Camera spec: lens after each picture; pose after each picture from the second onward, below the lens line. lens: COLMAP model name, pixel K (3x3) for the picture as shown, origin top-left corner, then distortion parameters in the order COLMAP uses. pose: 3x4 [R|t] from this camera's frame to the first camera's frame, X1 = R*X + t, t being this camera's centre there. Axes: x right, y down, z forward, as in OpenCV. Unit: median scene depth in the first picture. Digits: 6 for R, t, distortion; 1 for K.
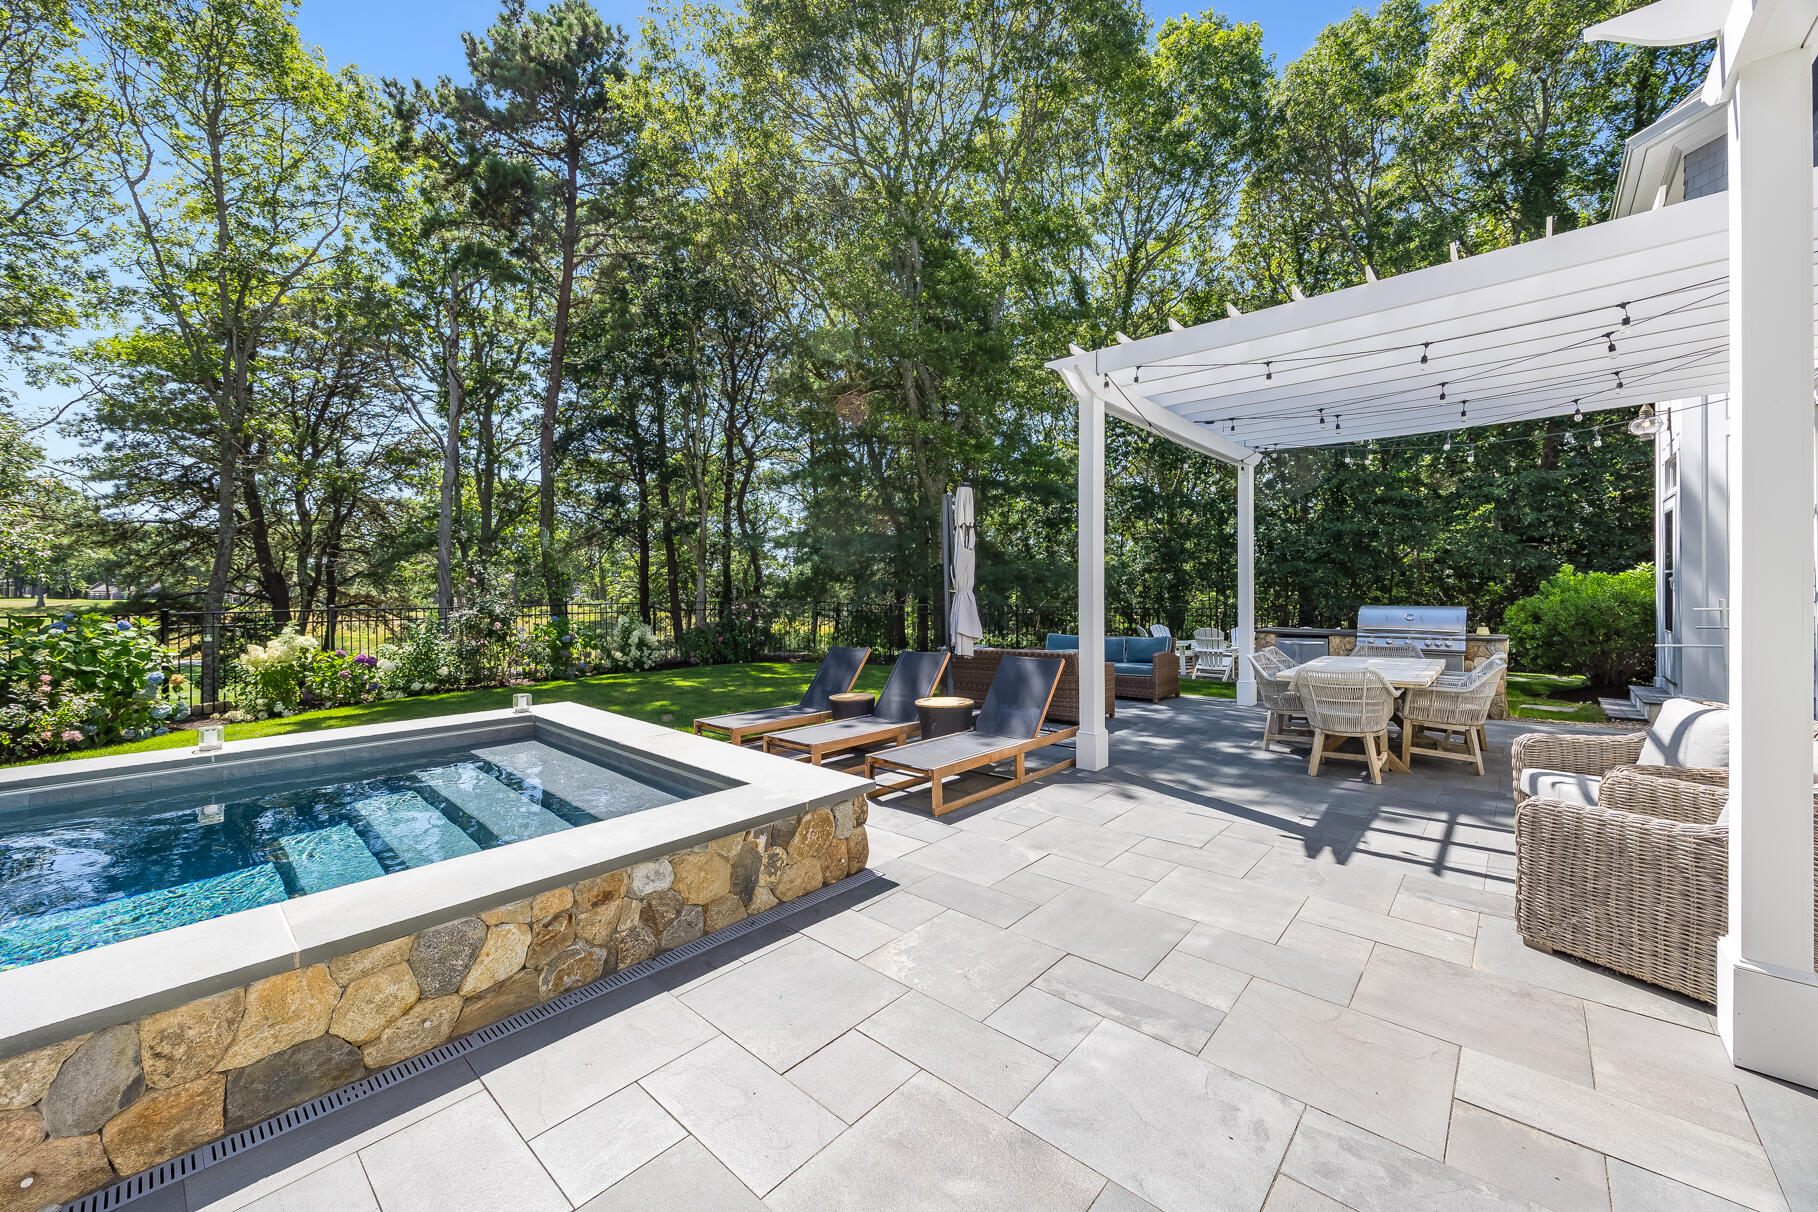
lens RADIAL K [[705.5, 0, 907.0], [0, 705.5, 602.9], [0, 0, 1]] dist [0.001216, 0.000029]
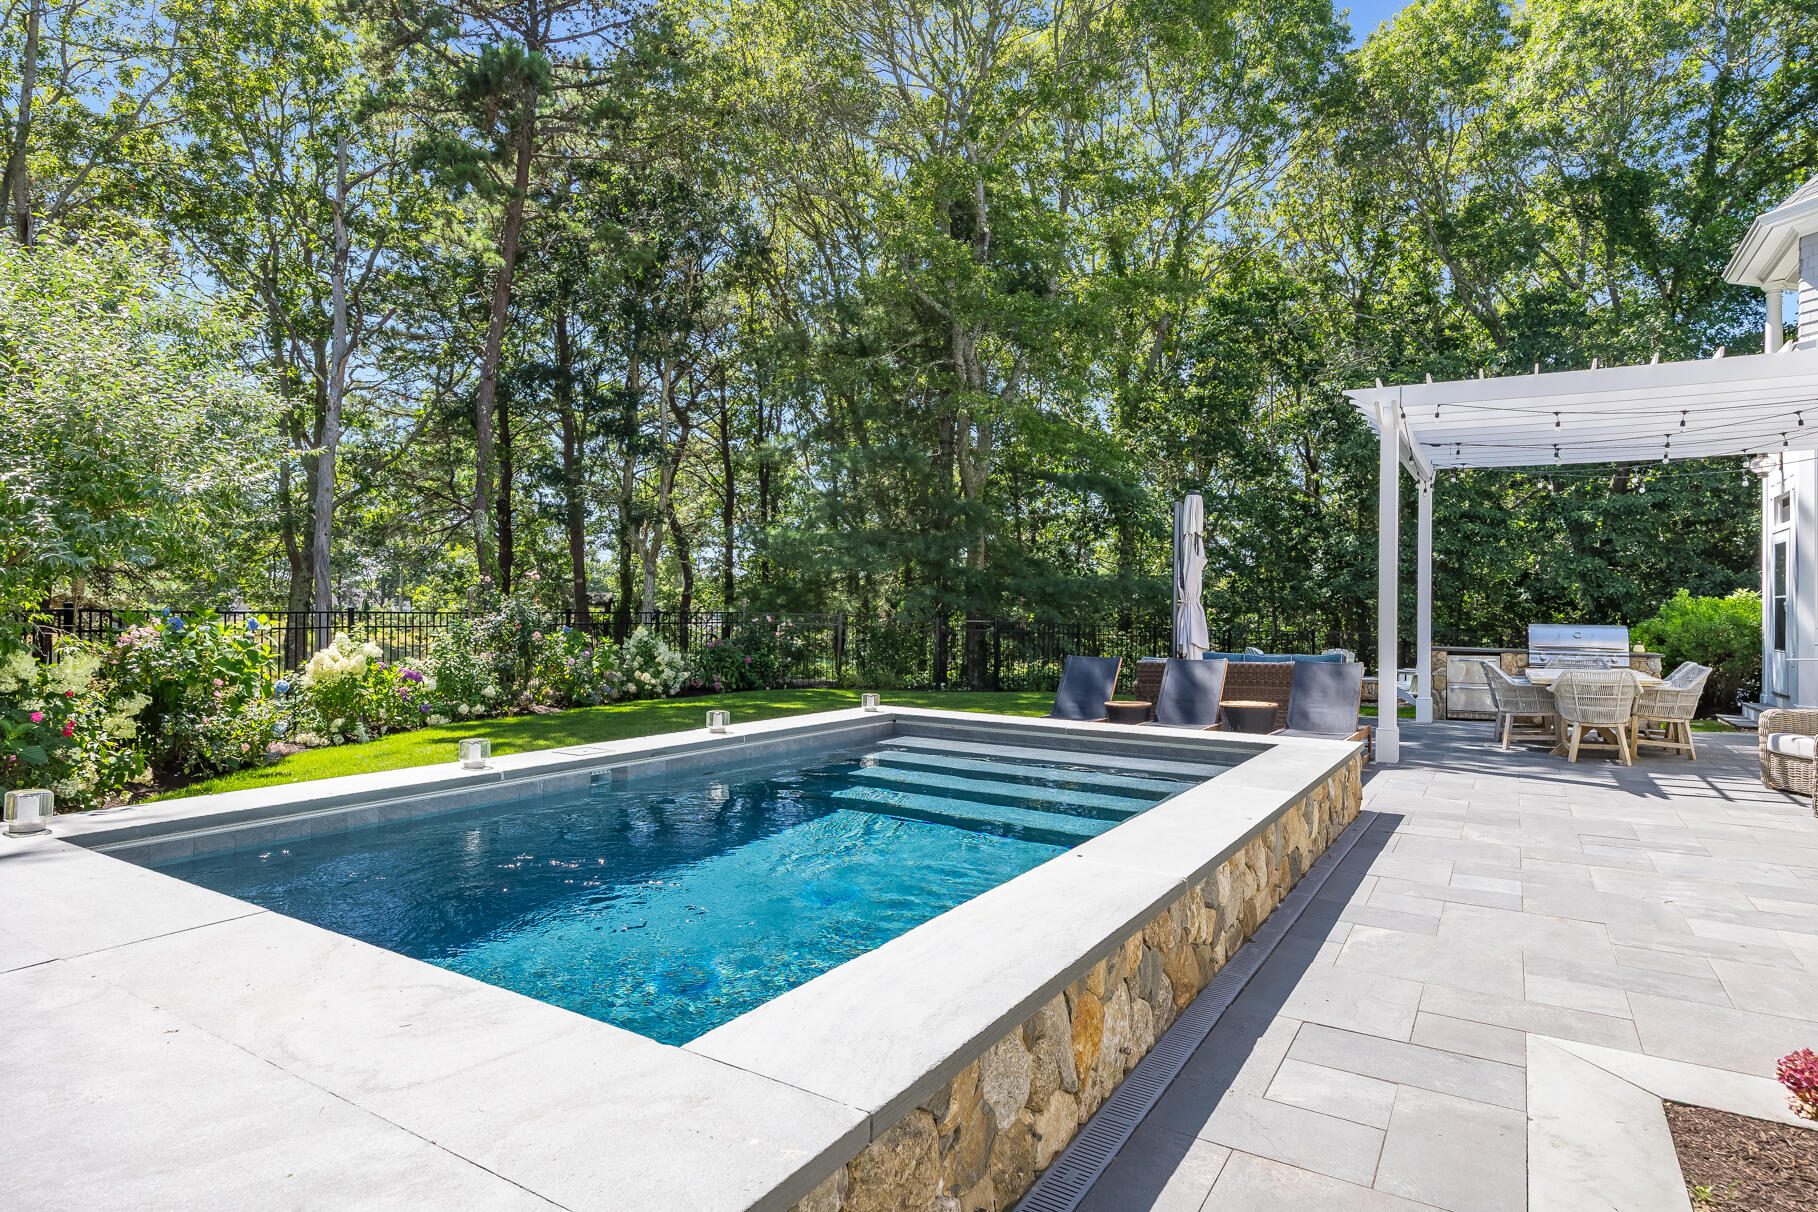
lens RADIAL K [[1014.5, 0, 907.5], [0, 1014.5, 603.2], [0, 0, 1]] dist [-0.006224, -0.000707]
pose [[0.981456, 0.020942, 0.190539, -0.550083], [-0.015761, 0.999465, -0.028665, 0.030834], [-0.191038, 0.025130, 0.981261, -0.289747]]
